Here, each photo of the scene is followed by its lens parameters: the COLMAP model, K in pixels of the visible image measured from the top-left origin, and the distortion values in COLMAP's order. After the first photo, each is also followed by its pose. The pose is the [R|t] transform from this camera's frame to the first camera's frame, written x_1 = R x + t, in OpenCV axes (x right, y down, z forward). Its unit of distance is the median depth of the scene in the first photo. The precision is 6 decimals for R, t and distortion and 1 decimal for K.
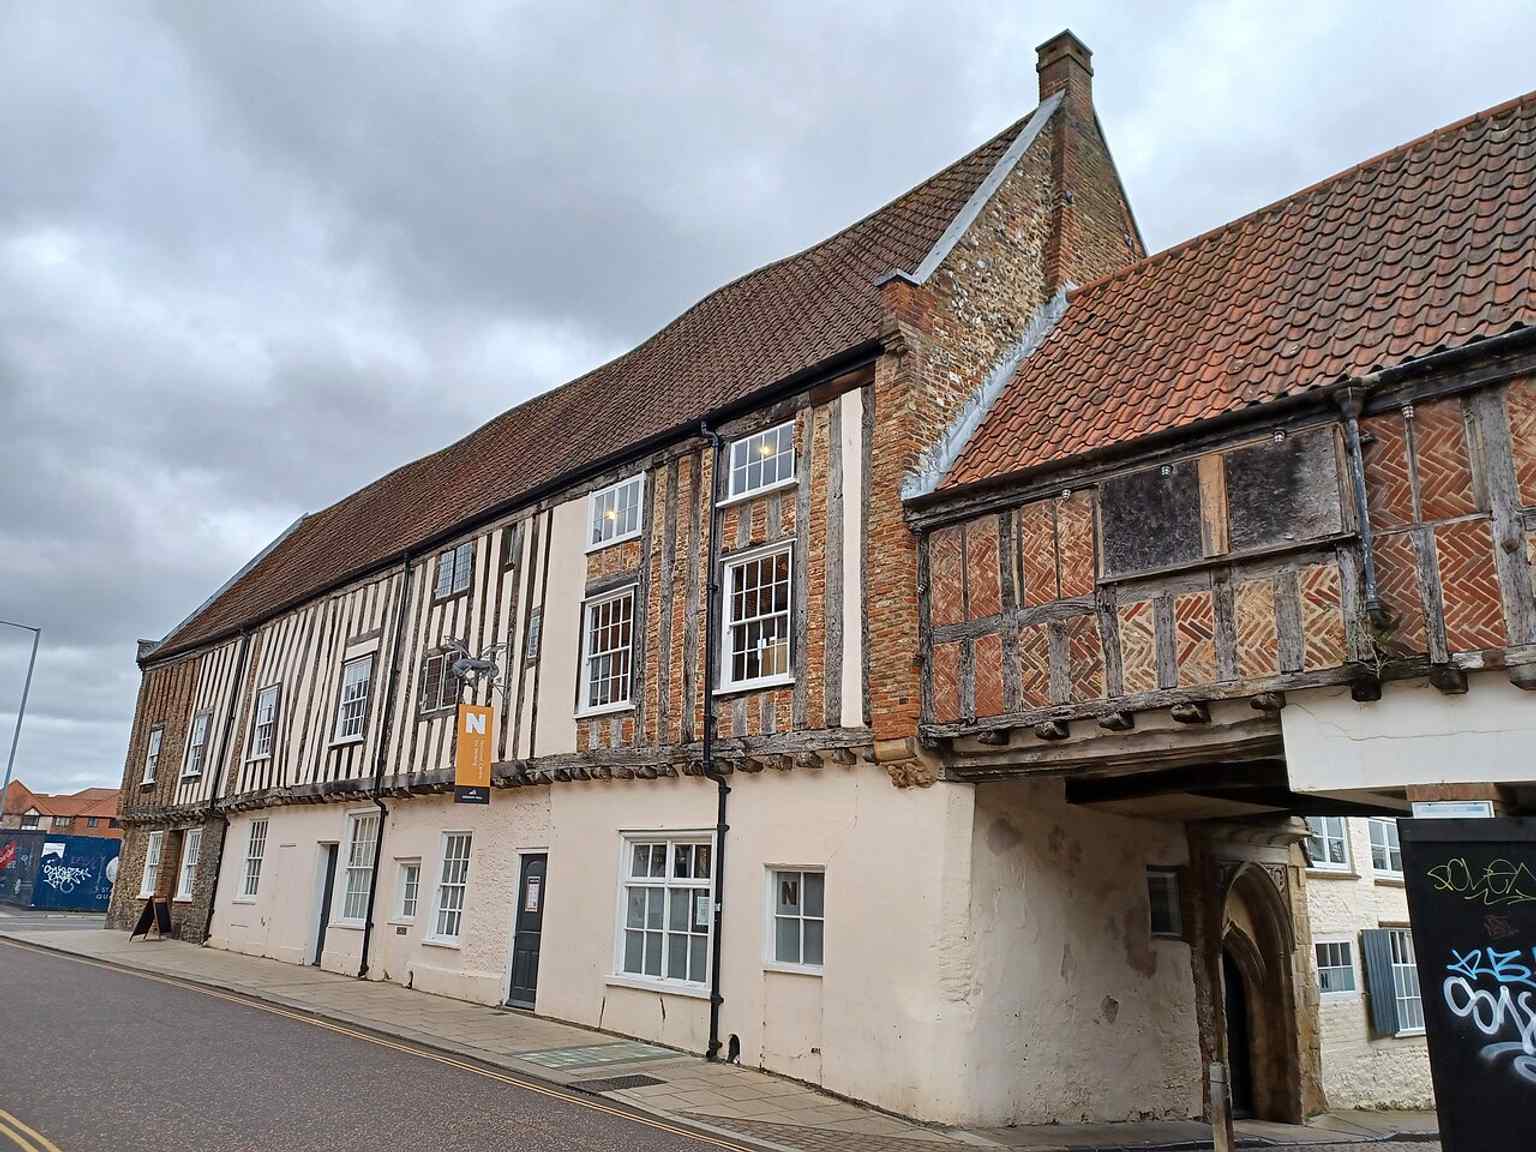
lens RADIAL K [[1121.6, 0, 768.0], [0, 1121.6, 576.0], [0, 0, 1]] dist [0.001205, 0.037531]
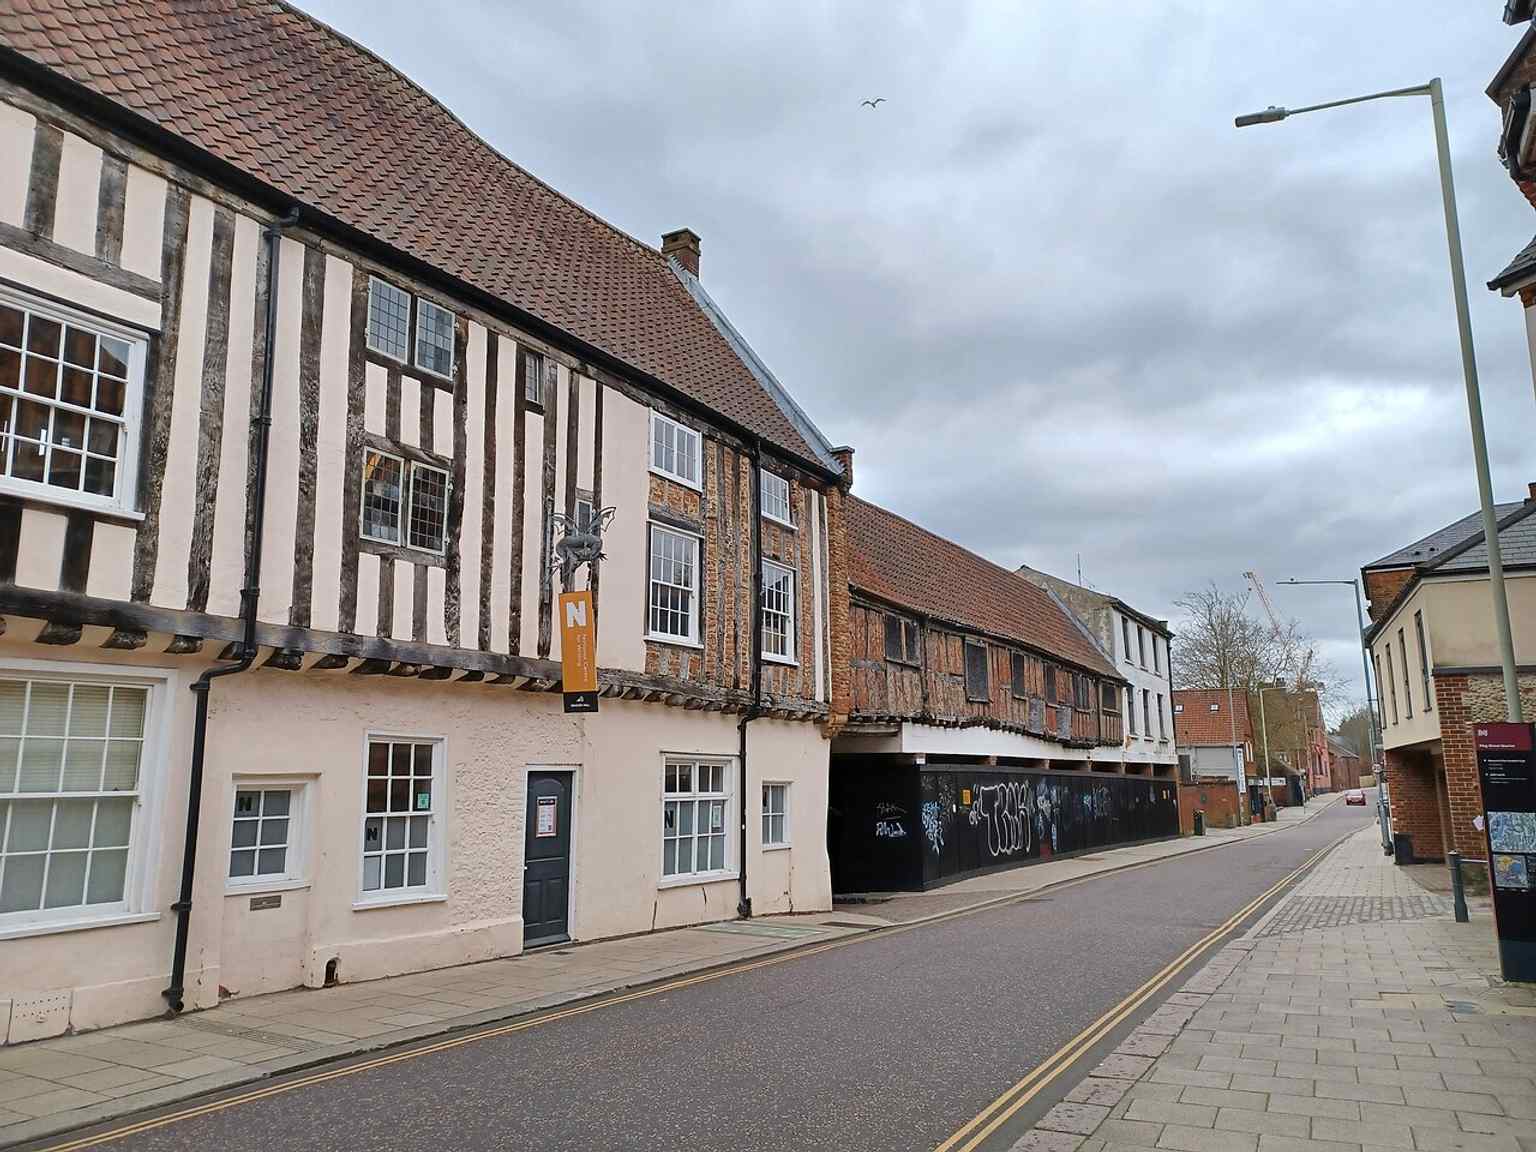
lens RADIAL K [[1121.6, 0, 768.0], [0, 1121.6, 576.0], [0, 0, 1]] dist [0.001205, 0.037531]
pose [[-0.297785, 0.139719, 0.944353, -1.176982], [-0.267740, 0.937305, -0.223103, 0.273200], [-0.916319, -0.319278, -0.241707, 1.183613]]
